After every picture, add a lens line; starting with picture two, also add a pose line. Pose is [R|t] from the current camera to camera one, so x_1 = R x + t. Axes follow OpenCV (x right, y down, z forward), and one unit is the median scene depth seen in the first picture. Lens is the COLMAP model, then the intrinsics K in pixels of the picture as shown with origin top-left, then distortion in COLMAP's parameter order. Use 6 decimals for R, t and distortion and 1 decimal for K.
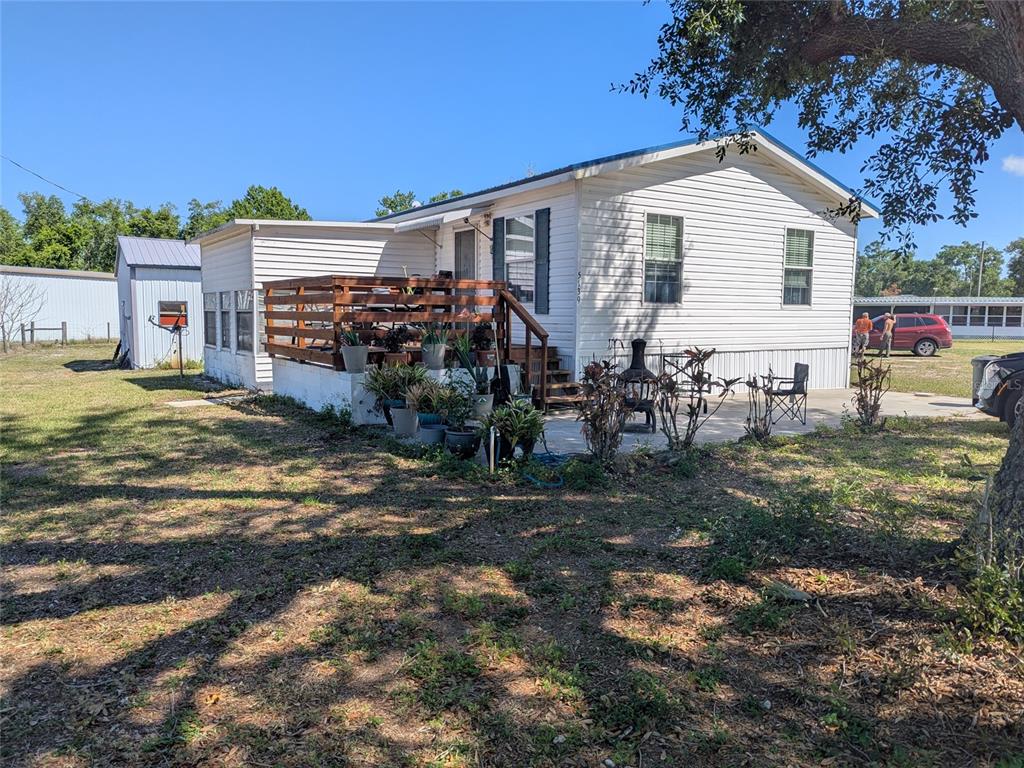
lens RADIAL K [[726.3, 0, 519.5], [0, 726.3, 389.2], [0, 0, 1]] dist [0.058618, -0.045782]
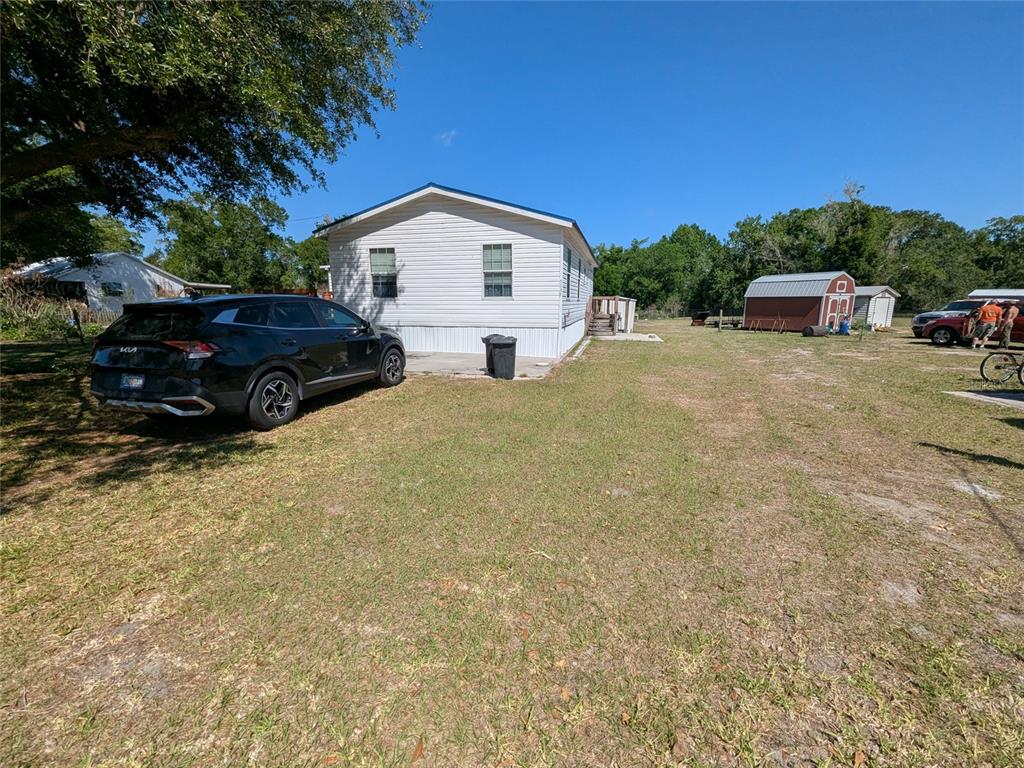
lens RADIAL K [[426.4, 0, 512.4], [0, 426.4, 390.6], [0, 0, 1]] dist [0.003992, -0.002039]
pose [[0.682057, 0.137019, -0.718348, 1.196259], [-0.065168, 0.989771, 0.126914, -0.044585], [0.728390, -0.039749, 0.684009, 0.489951]]
